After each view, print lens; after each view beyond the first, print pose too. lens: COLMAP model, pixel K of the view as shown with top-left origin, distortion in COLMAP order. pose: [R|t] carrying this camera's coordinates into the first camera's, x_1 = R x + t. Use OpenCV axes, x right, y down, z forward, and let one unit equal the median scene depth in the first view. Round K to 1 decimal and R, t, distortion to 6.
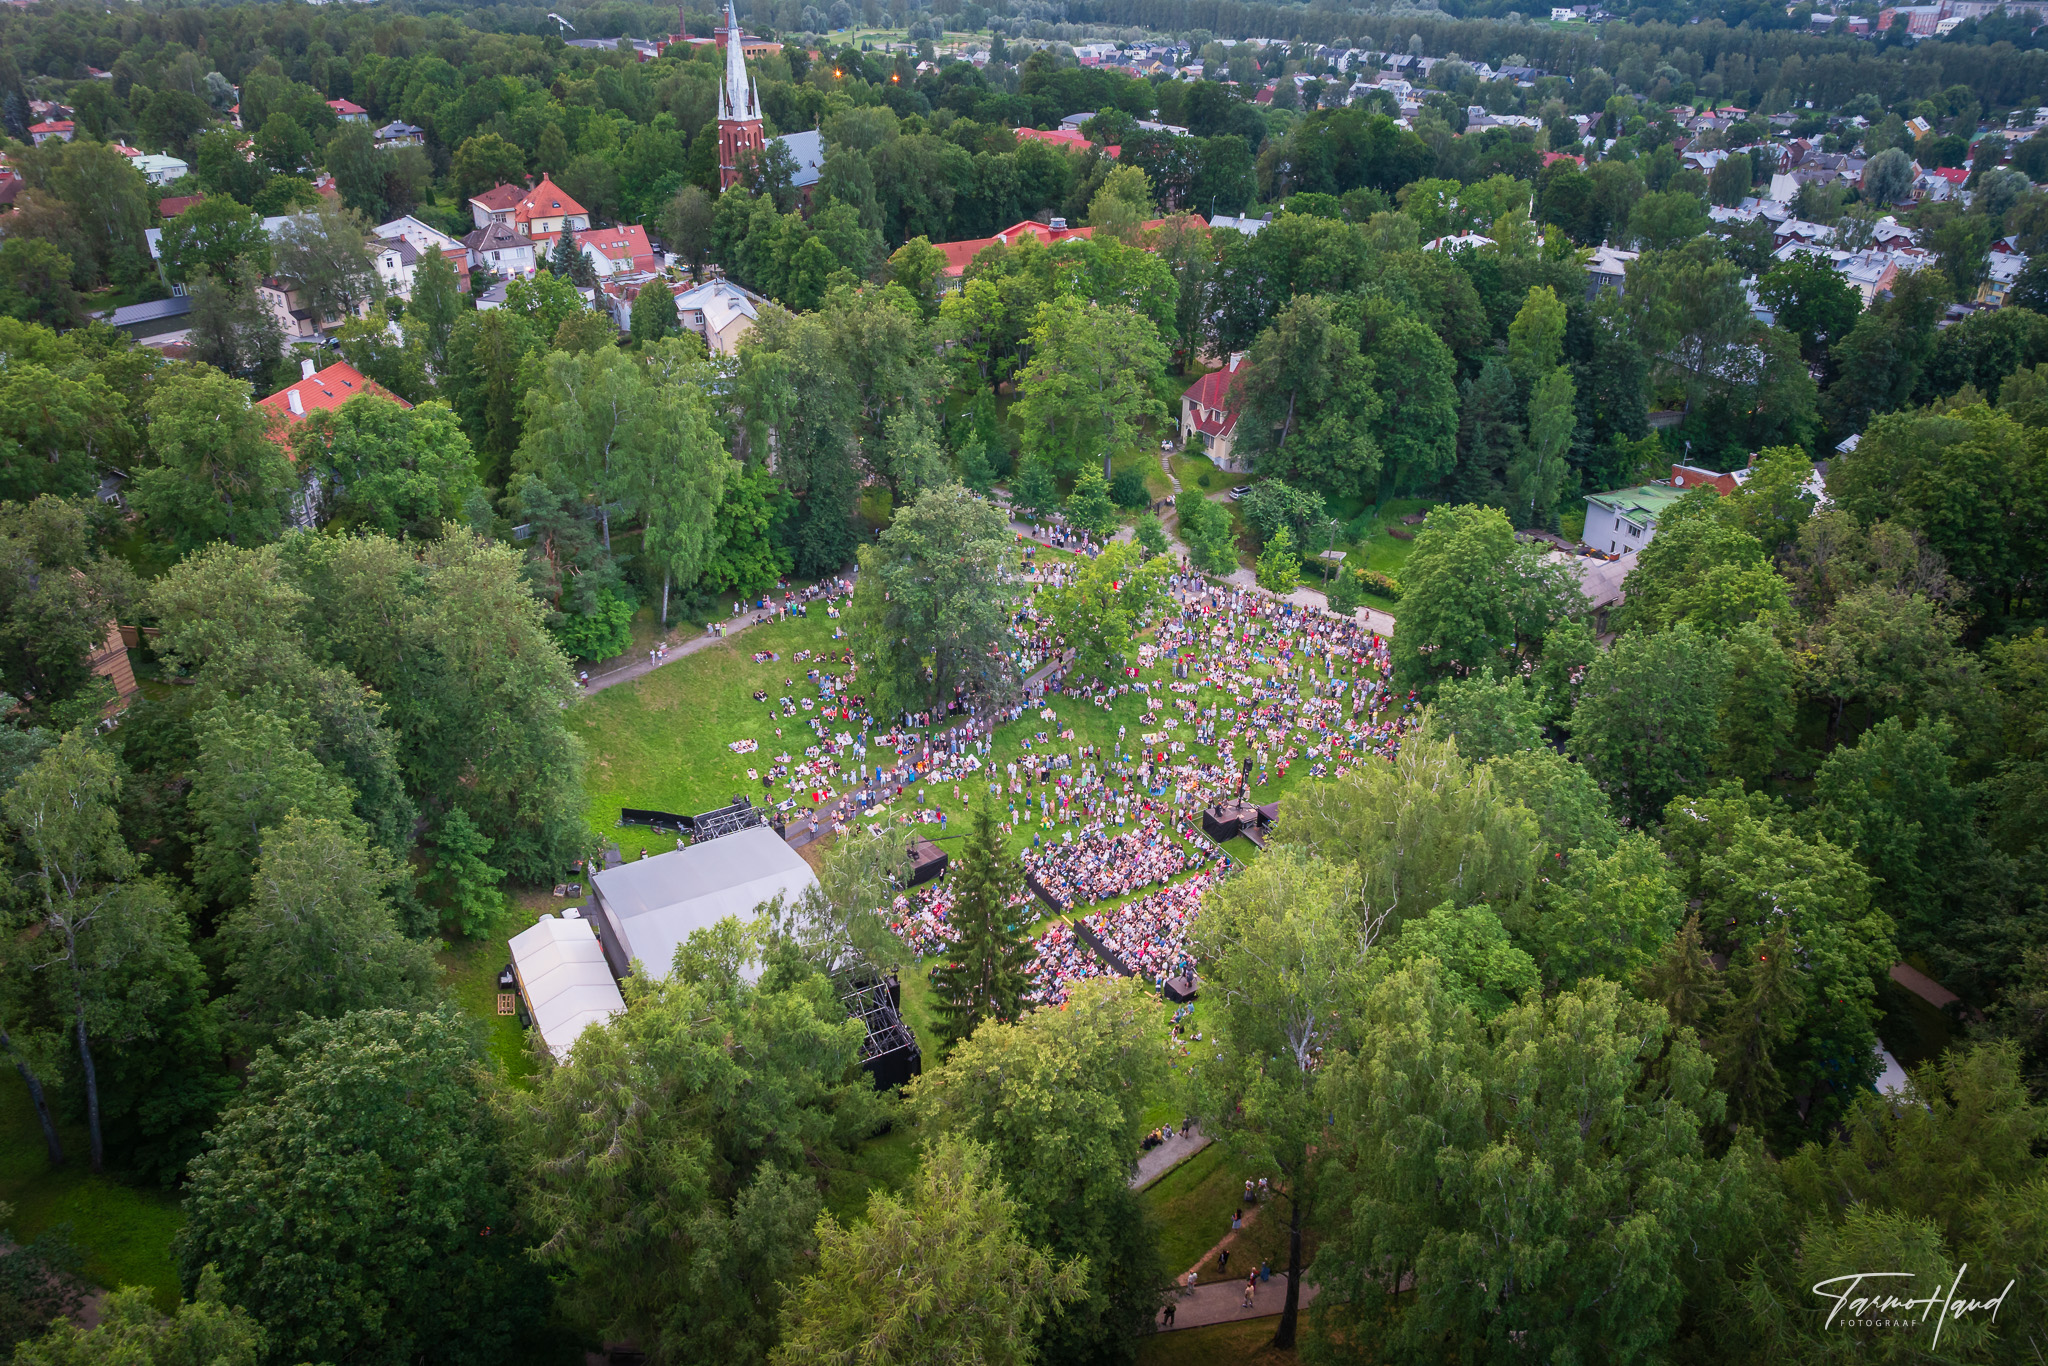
lens RADIAL K [[1449.7, 0, 999.1], [0, 1449.7, 719.1], [0, 0, 1]] dist [-0.002450, -0.001216]
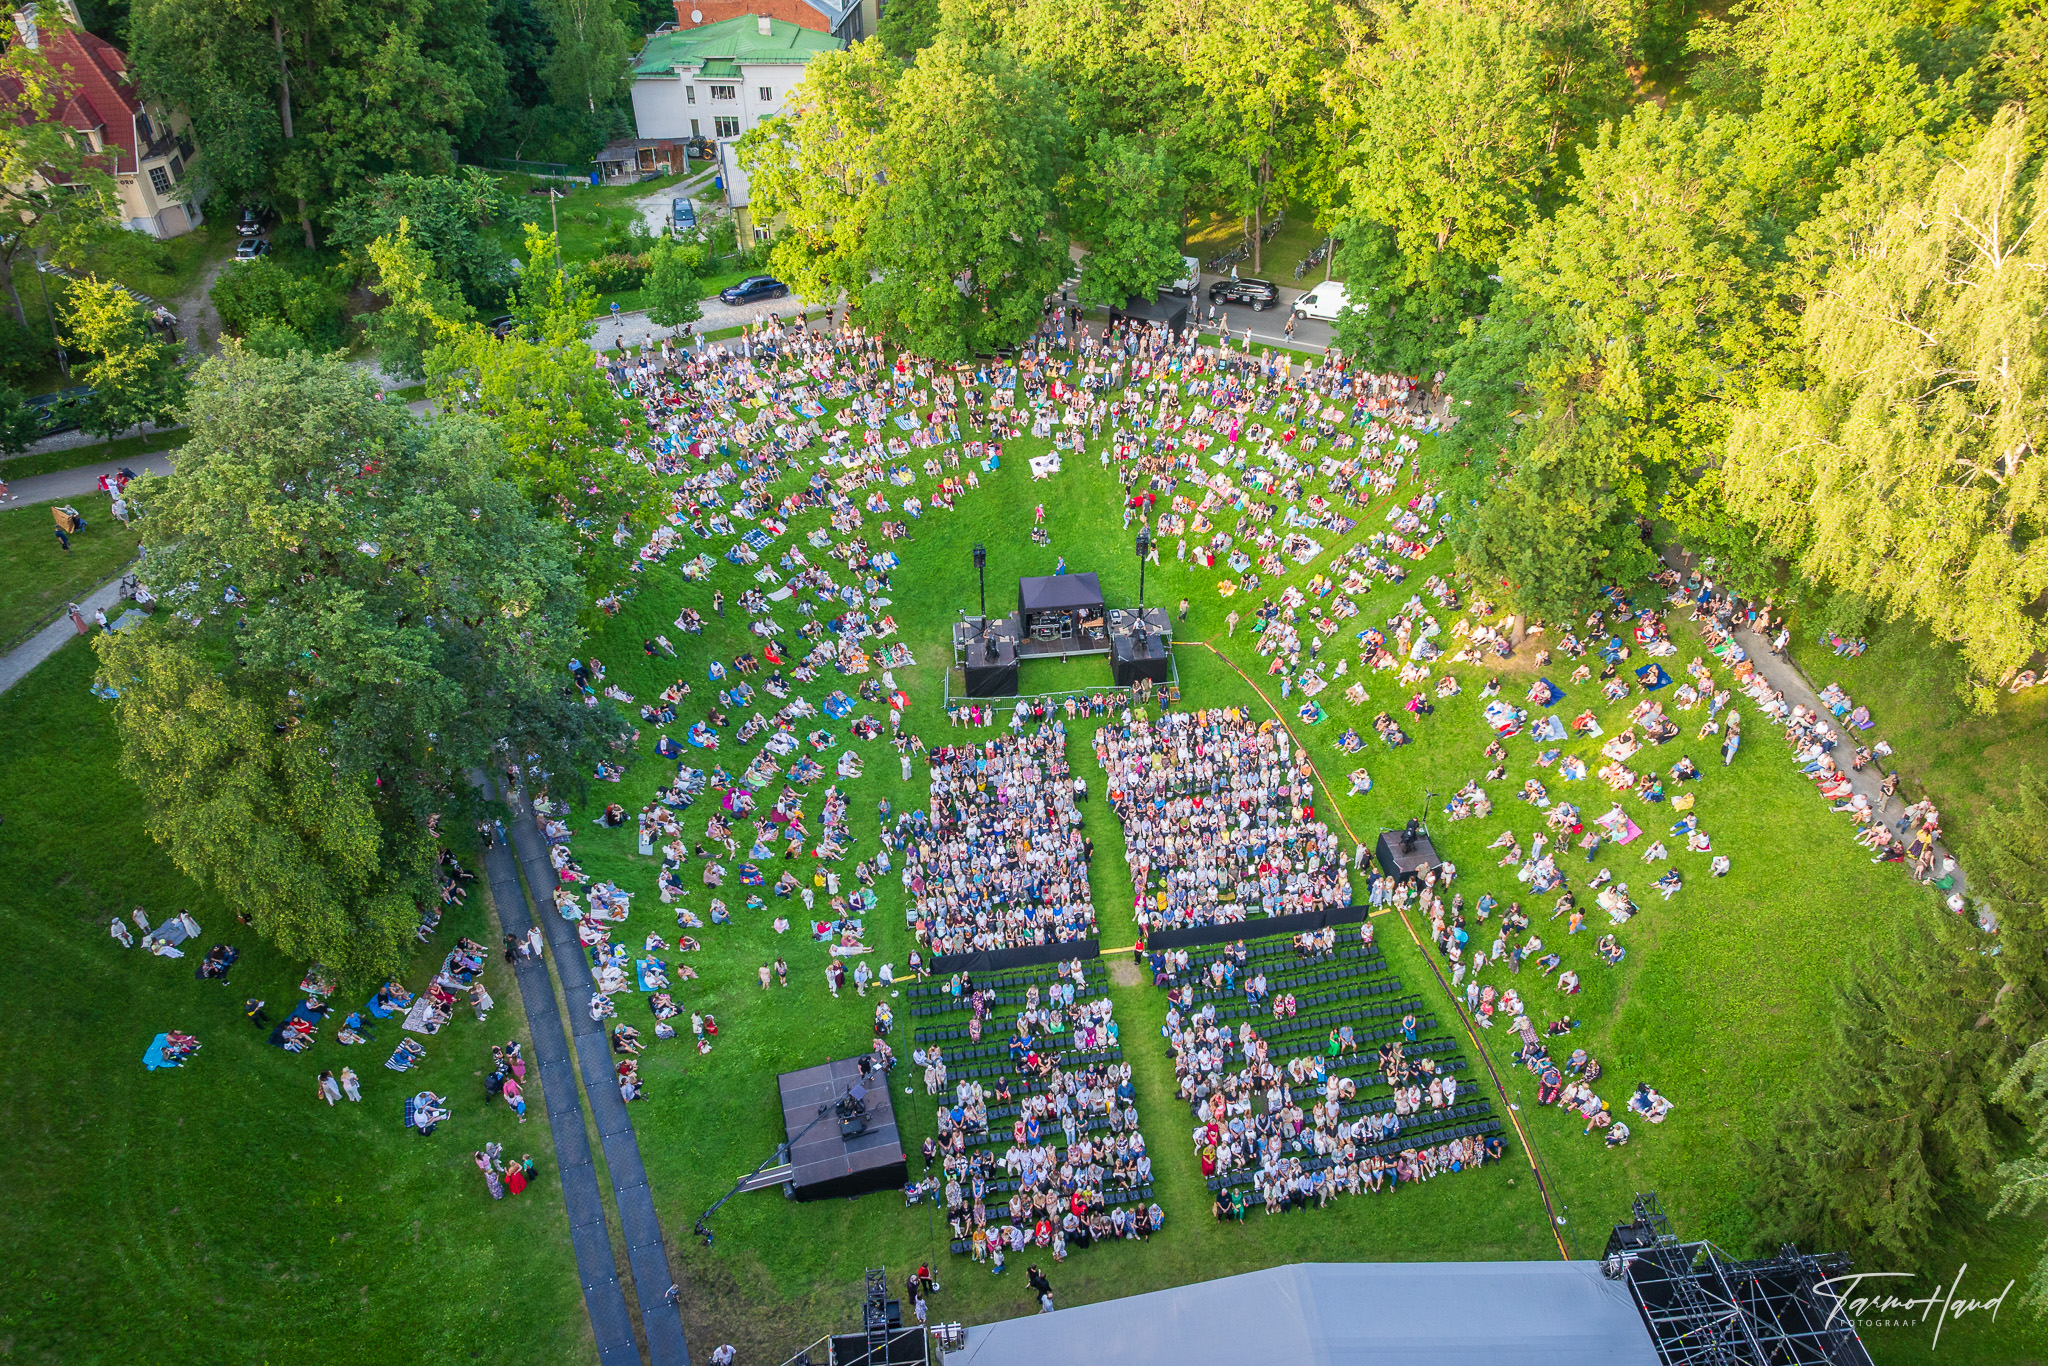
lens RADIAL K [[1436.4, 0, 1030.7], [0, 1436.4, 682.8], [0, 0, 1]] dist [-0.029024, -0.022604]
pose [[0.379113, -0.580051, 0.720982, -0.247482], [0.458045, 0.794628, 0.398449, -0.138888], [-0.804033, 0.179185, 0.566943, 0.633541]]
